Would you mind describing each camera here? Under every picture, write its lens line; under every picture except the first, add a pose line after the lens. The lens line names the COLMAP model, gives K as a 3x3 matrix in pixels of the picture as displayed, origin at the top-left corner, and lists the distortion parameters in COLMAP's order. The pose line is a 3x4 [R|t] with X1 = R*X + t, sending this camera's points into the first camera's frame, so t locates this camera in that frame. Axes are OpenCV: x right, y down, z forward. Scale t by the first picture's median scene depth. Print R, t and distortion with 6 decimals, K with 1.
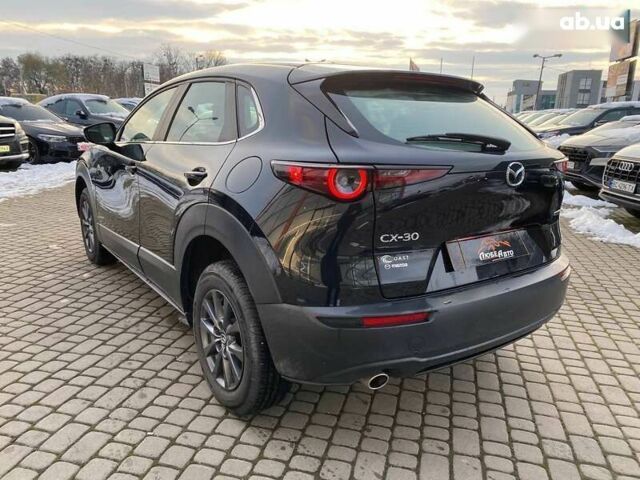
lens RADIAL K [[482.5, 0, 294.9], [0, 482.5, 243.1], [0, 0, 1]] dist [0.001482, -0.000511]
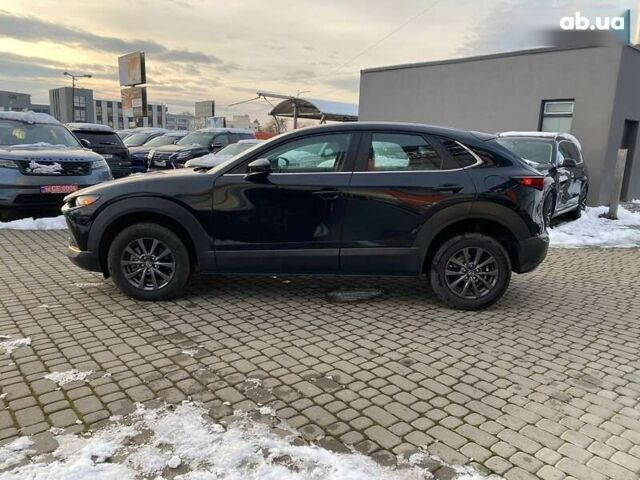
lens RADIAL K [[493.6, 0, 320.0], [0, 493.6, 240.0], [0, 0, 1]] dist [0.109854, -0.192369]
pose [[0.570469, -0.148208, 0.807836, -1.651856], [0.183823, 0.981672, 0.050290, -0.107847], [-0.800484, 0.119810, 0.587257, 0.250893]]
